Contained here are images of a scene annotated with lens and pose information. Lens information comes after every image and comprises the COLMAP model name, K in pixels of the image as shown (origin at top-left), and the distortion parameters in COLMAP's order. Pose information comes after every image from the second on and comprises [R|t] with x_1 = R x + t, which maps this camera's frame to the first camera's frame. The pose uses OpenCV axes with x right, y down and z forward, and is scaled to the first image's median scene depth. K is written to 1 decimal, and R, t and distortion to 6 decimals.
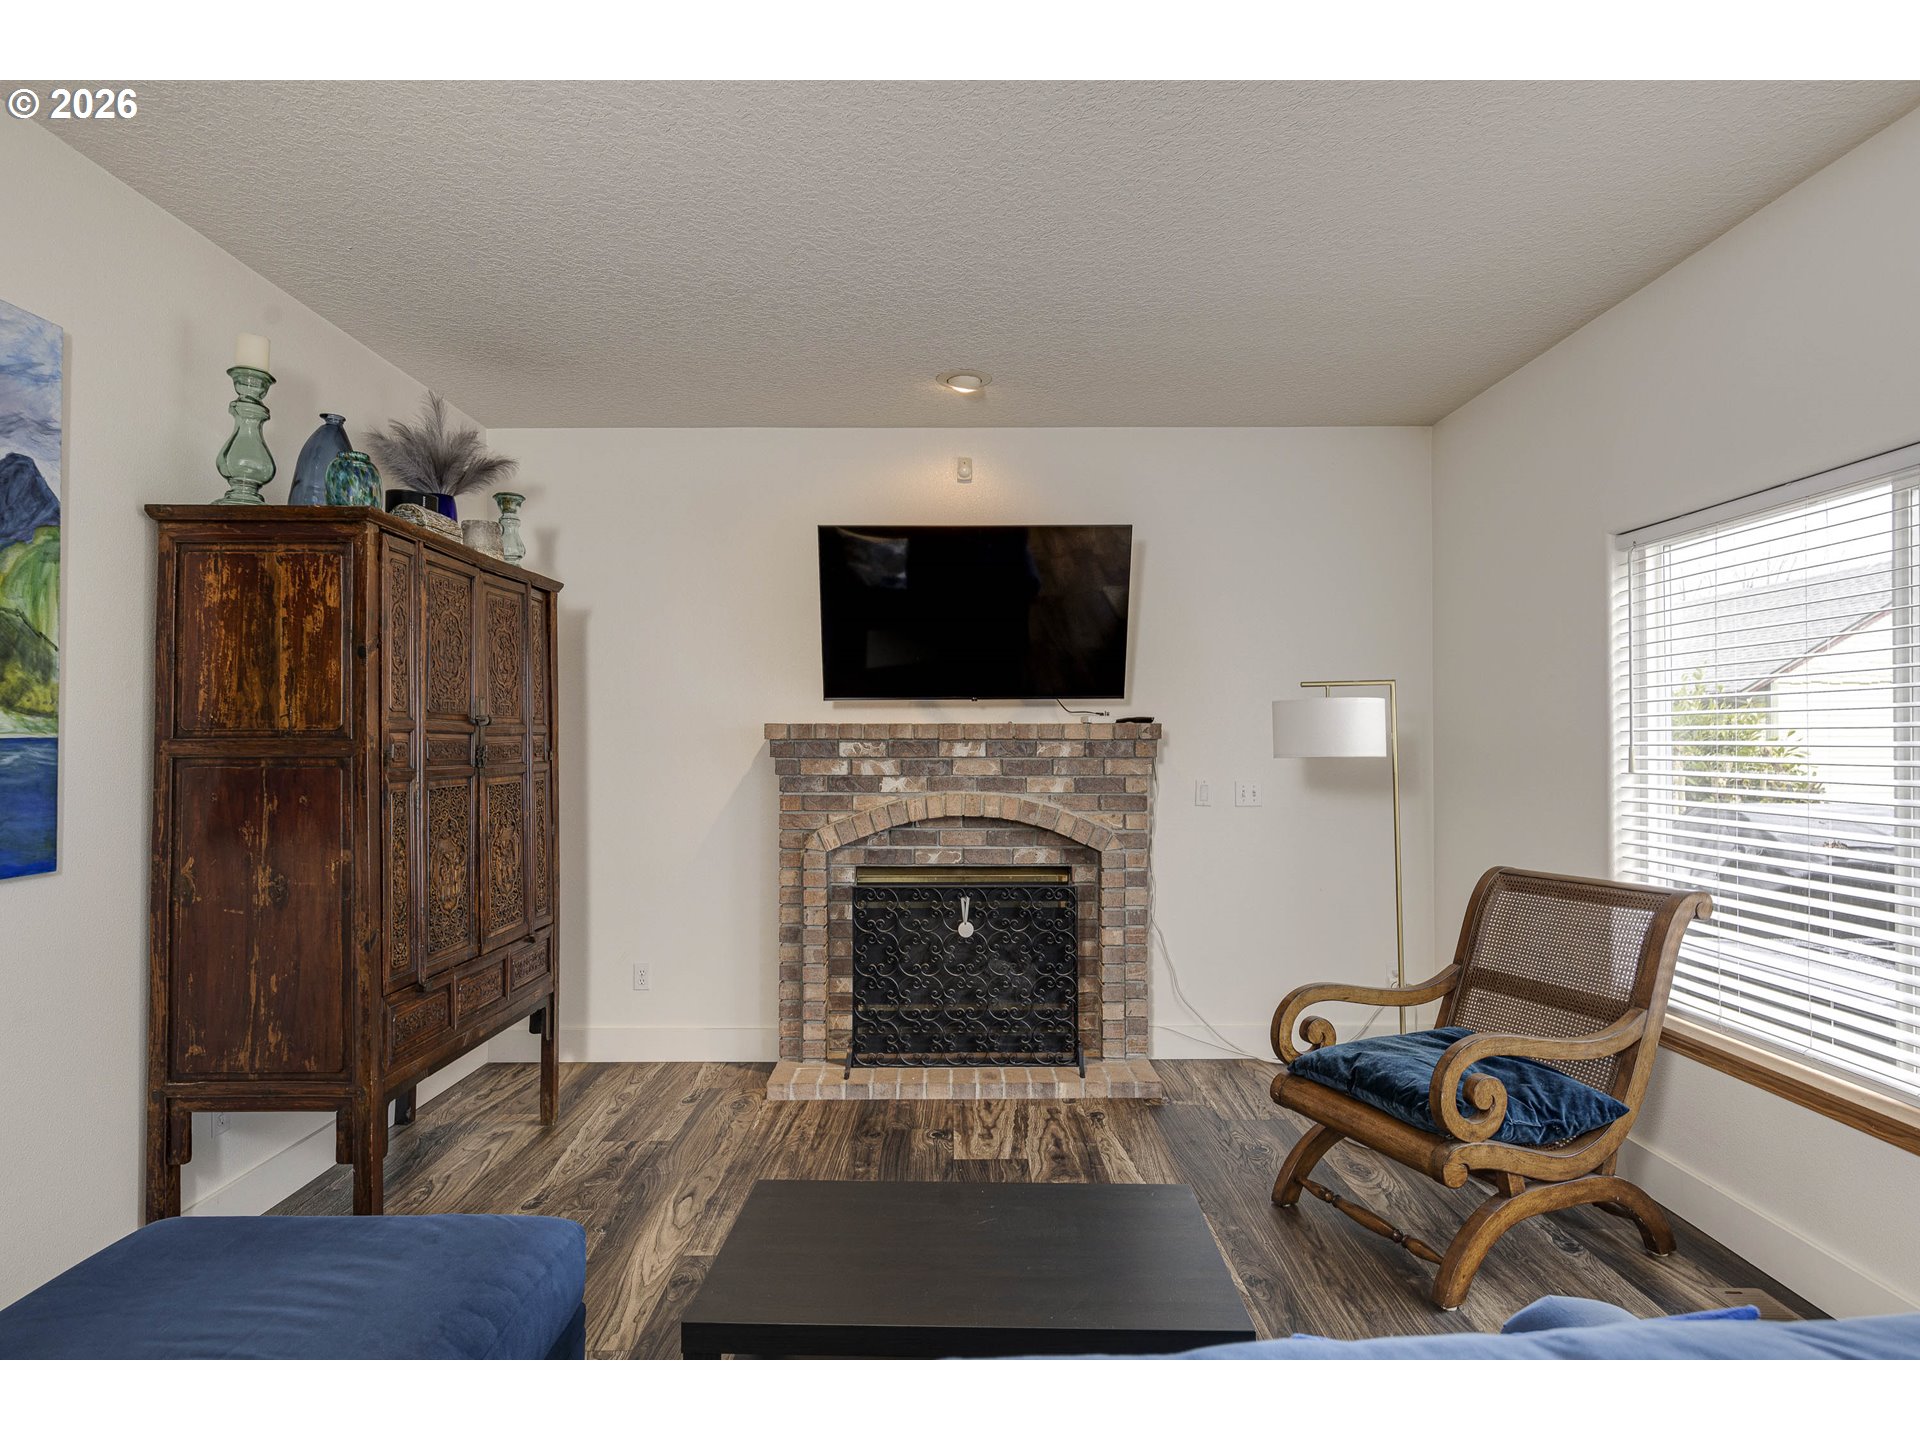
lens RADIAL K [[1076.7, 0, 970.5], [0, 1076.7, 721.8], [0, 0, 1]] dist [0.003887, -0.000402]
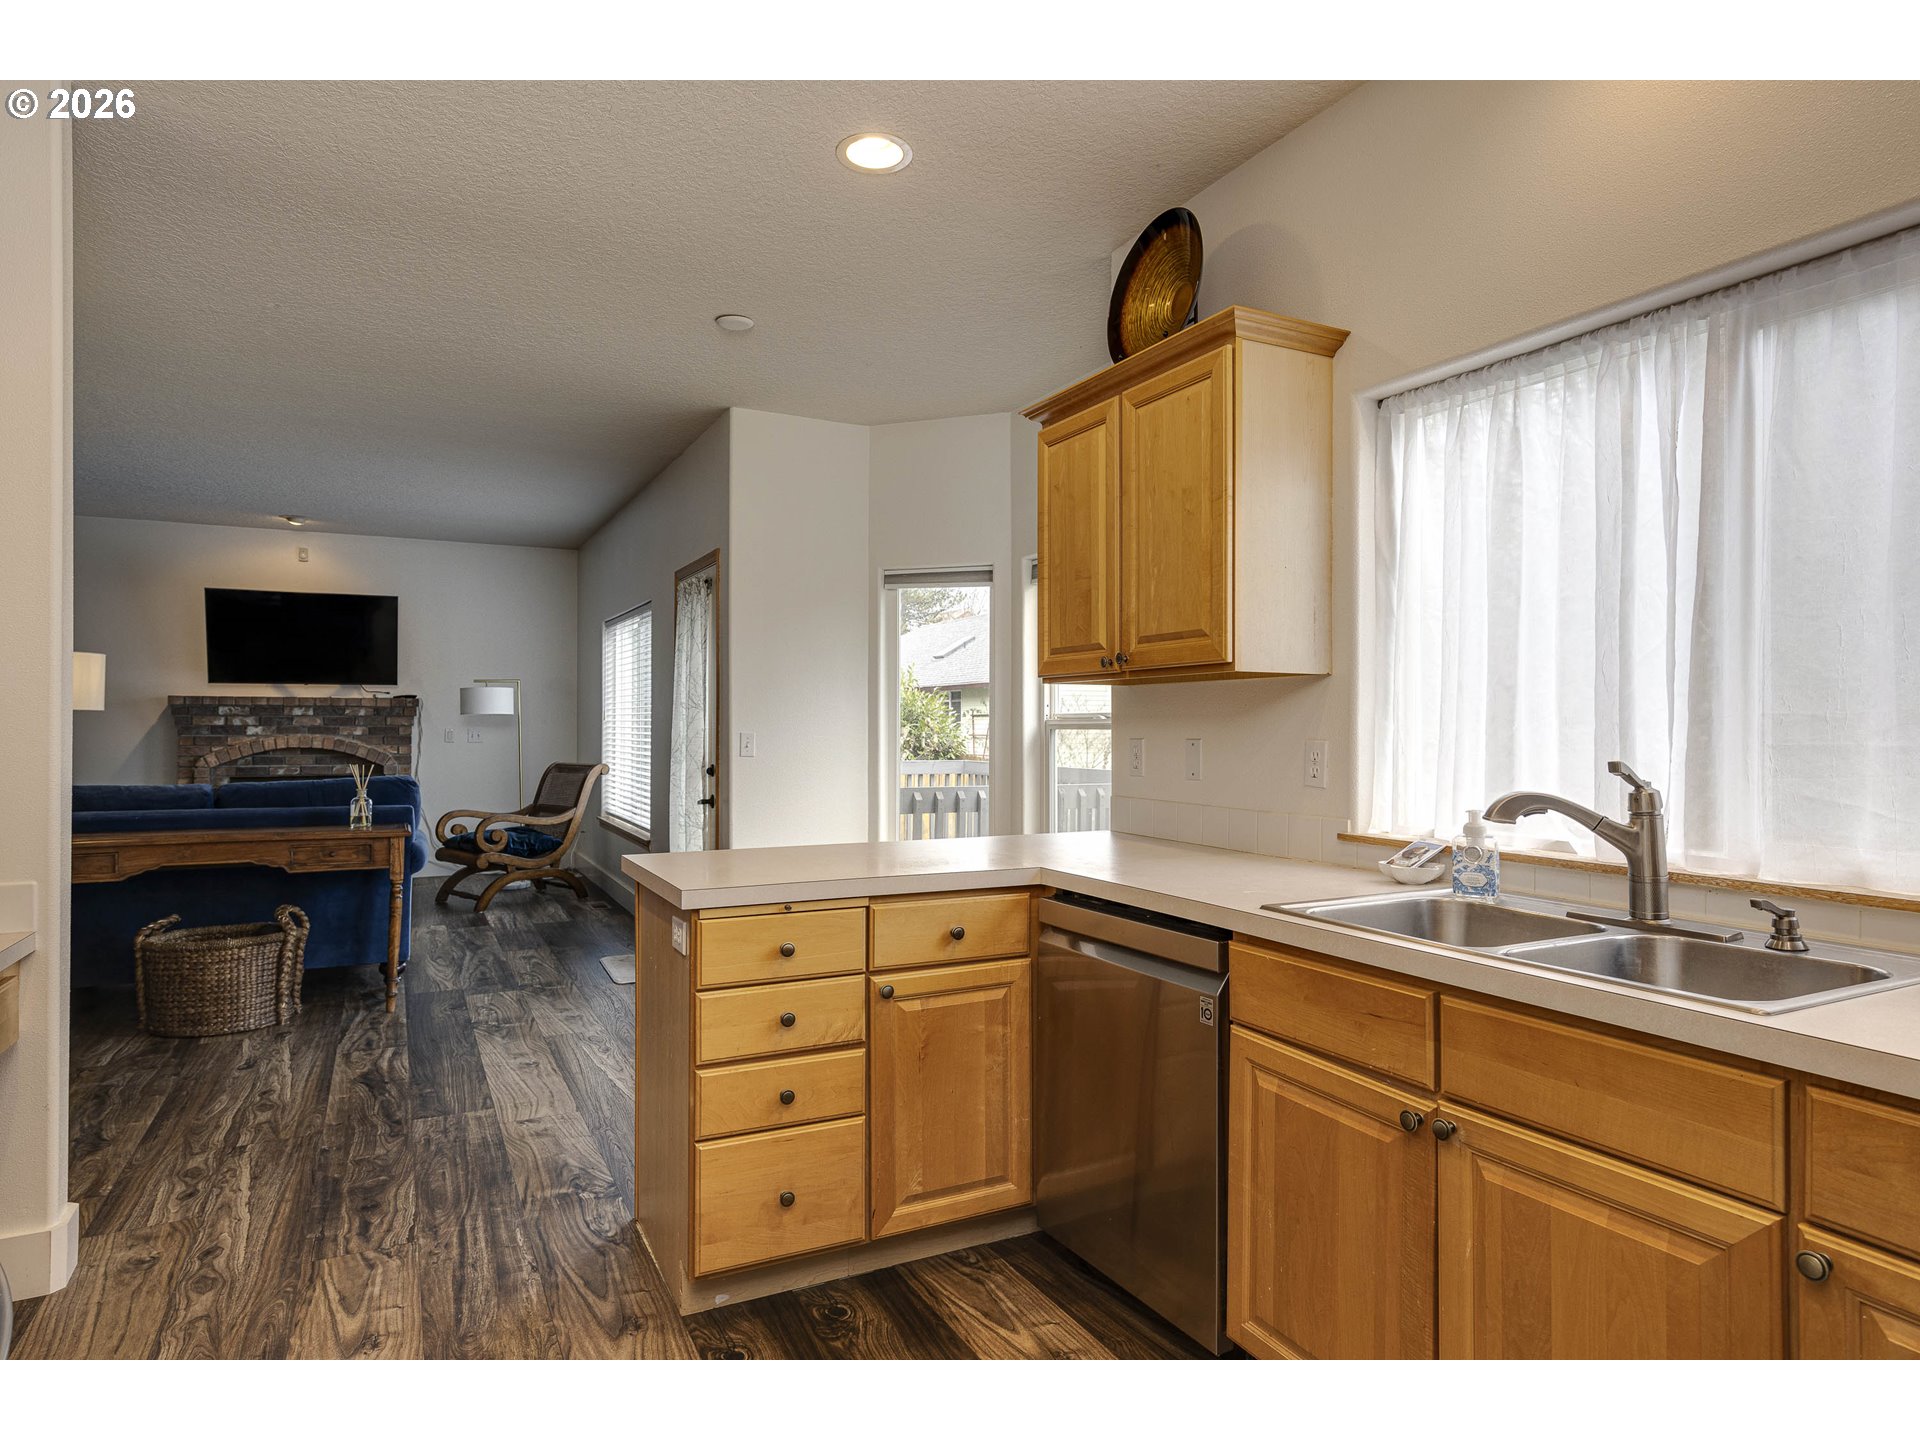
lens RADIAL K [[1076.7, 0, 941.2], [0, 1076.7, 720.3], [0, 0, 1]] dist [0.003887, -0.000402]
pose [[0.895621, 0.003788, 0.444802, 0.175976], [-0.013202, 0.999750, 0.018068, -0.007771], [-0.444622, -0.022054, 0.895447, -1.280500]]
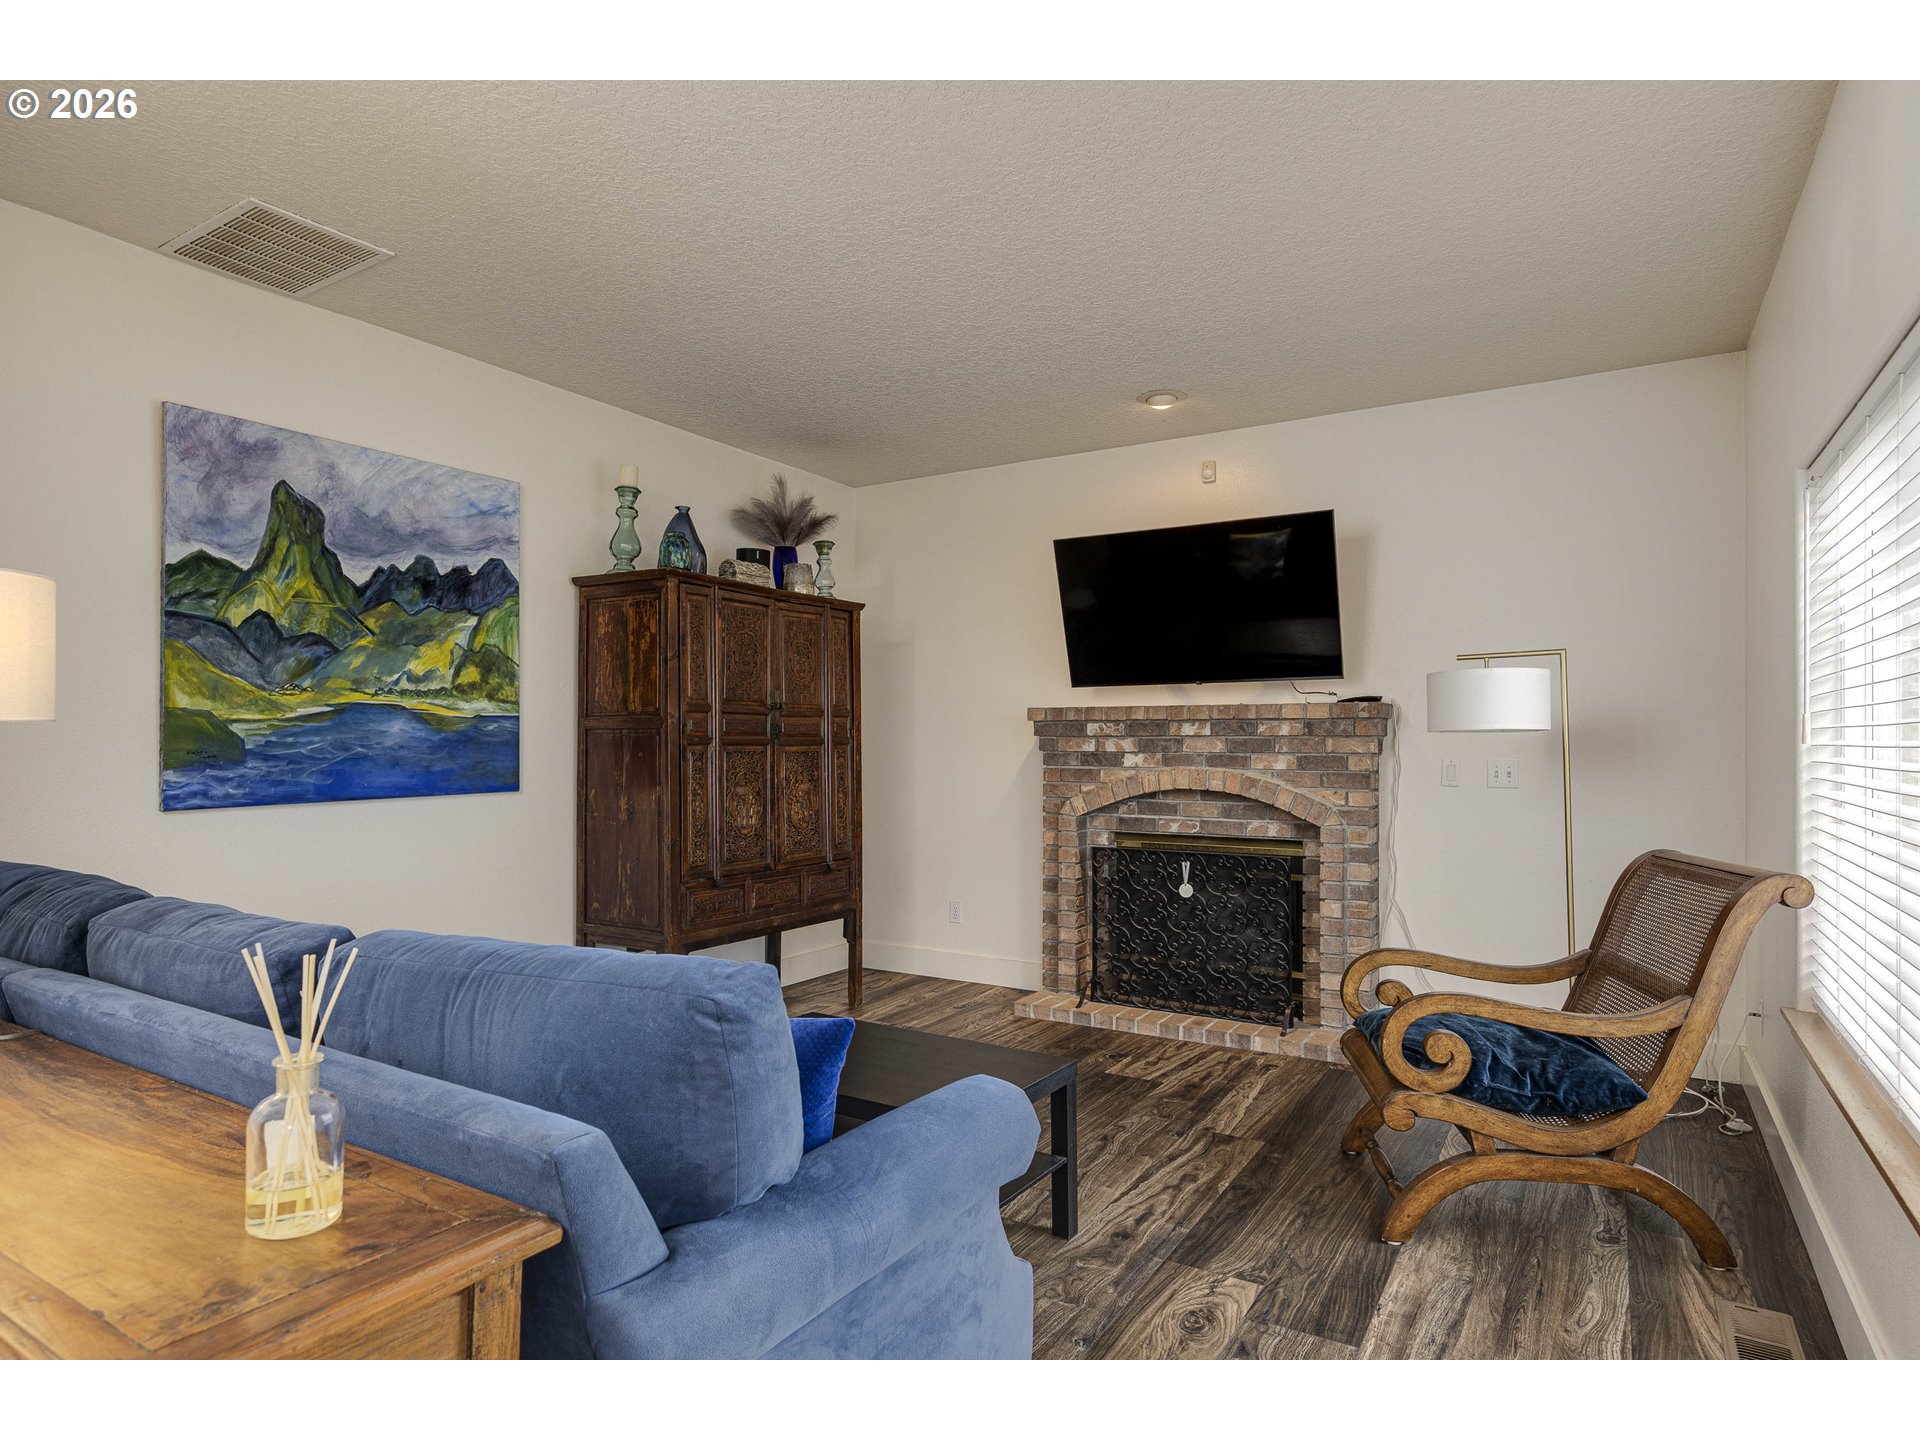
lens RADIAL K [[1076.7, 0, 946.1], [0, 1076.7, 731.6], [0, 0, 1]] dist [0.003887, -0.000402]
pose [[0.849337, -0.004396, -0.527833, 0.407729], [0.009222, 0.999936, 0.006512, 0.021360], [0.527771, -0.010398, 0.849323, -0.077827]]
